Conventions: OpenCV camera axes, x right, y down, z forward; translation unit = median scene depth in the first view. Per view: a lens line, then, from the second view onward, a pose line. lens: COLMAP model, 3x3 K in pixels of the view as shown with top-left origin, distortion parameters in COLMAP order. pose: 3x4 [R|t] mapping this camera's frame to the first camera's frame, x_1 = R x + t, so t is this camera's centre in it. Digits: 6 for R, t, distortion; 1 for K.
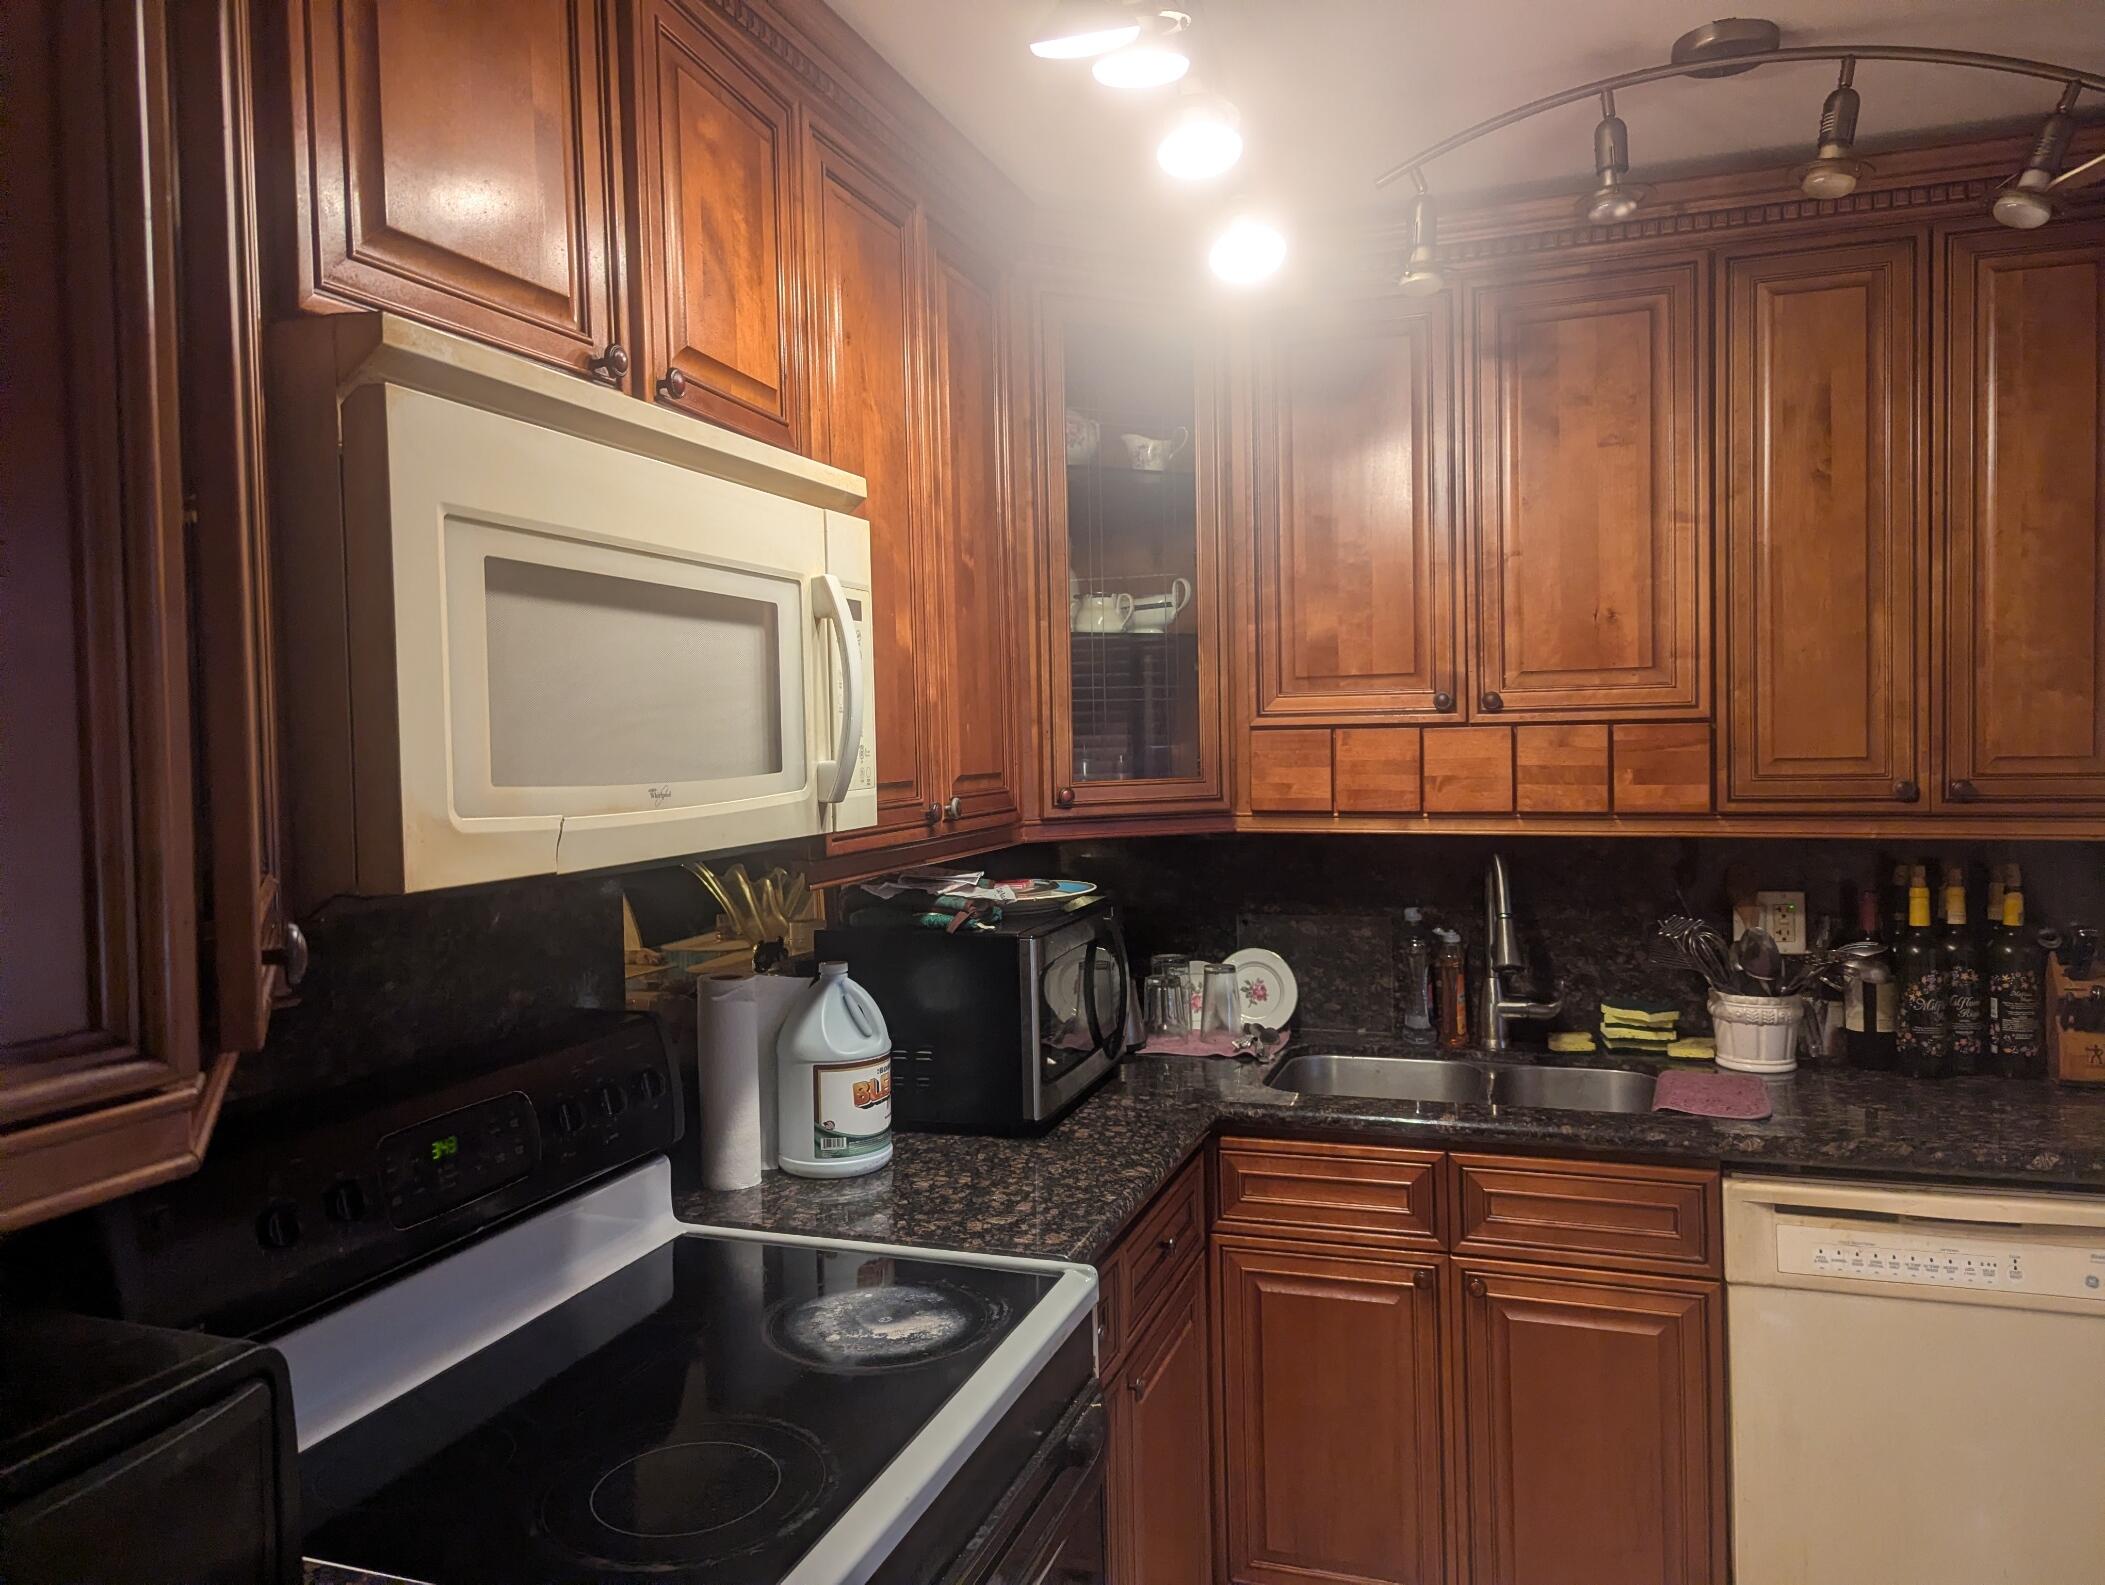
lens RADIAL K [[1513.6, 0, 1052.5], [0, 1513.6, 792.5], [0, 0, 1]] dist [0.070499, -0.068925]
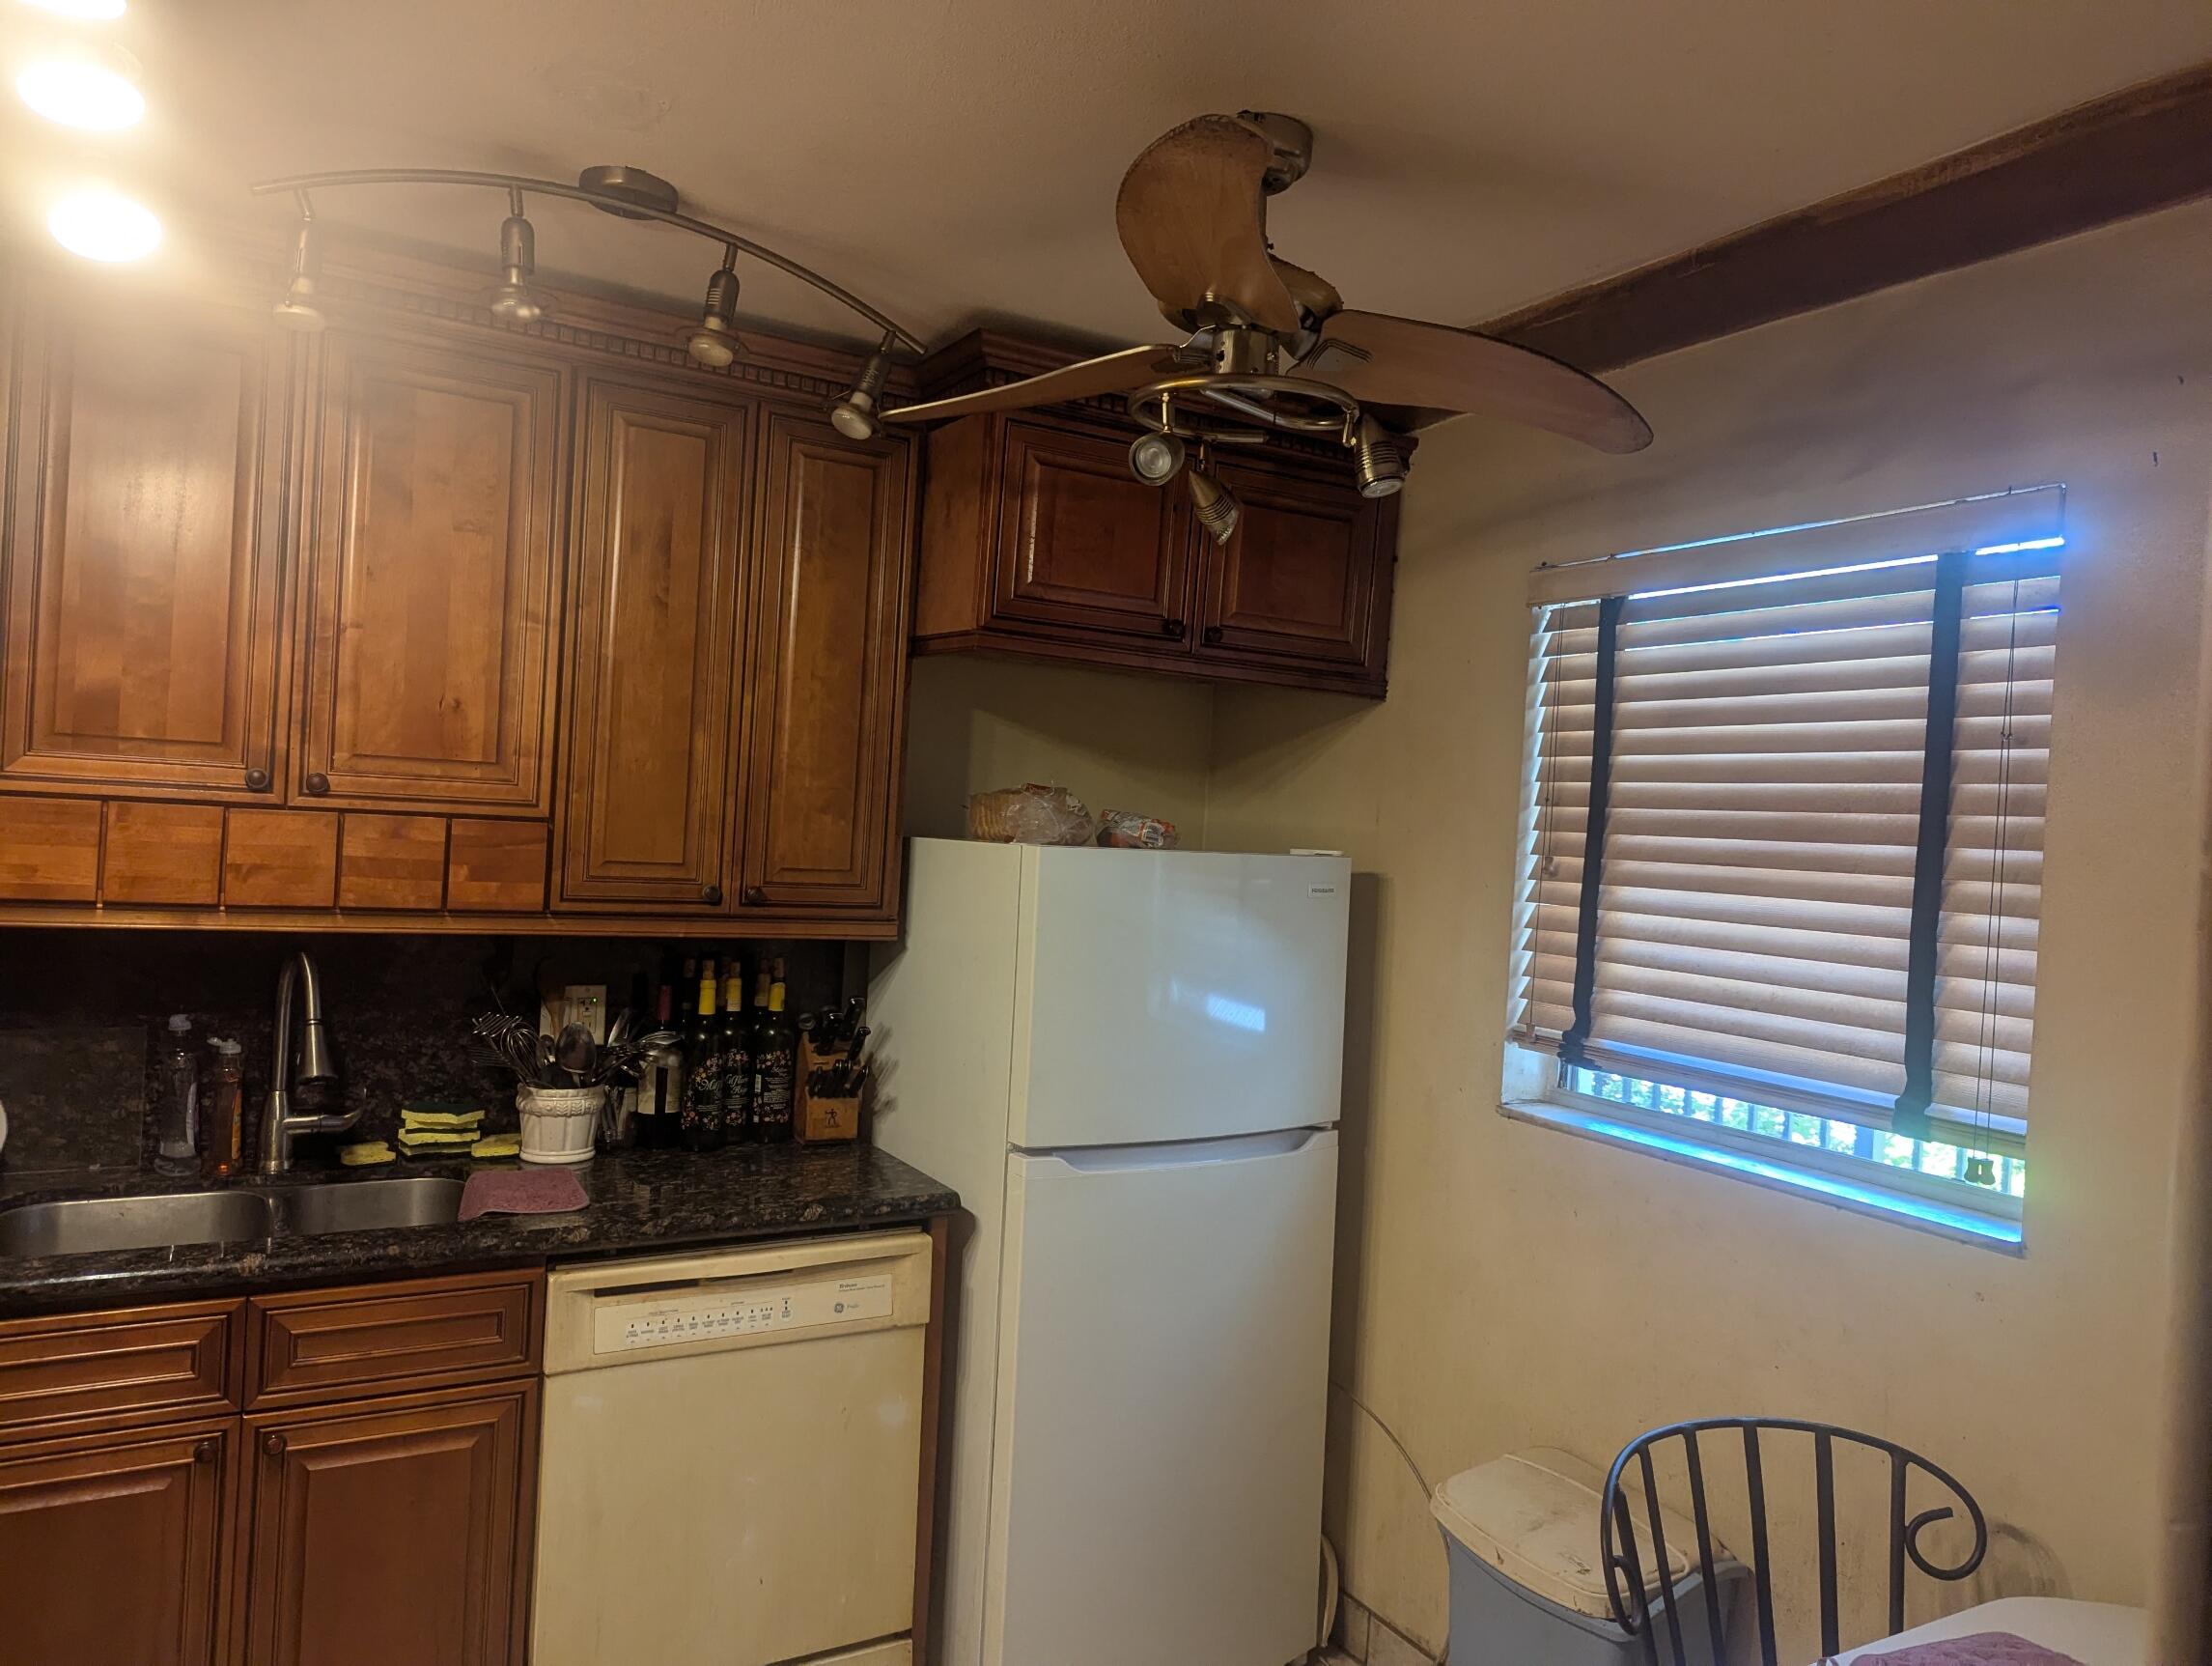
lens RADIAL K [[1642.9, 0, 1106.0], [0, 1642.9, 833.0], [0, 0, 1]] dist [0.080834, -0.081590]
pose [[0.637027, 0.045406, 0.769503, -0.179682], [-0.040380, 0.998859, -0.025511, -0.025801], [-0.769783, -0.014822, 0.638133, 0.013286]]
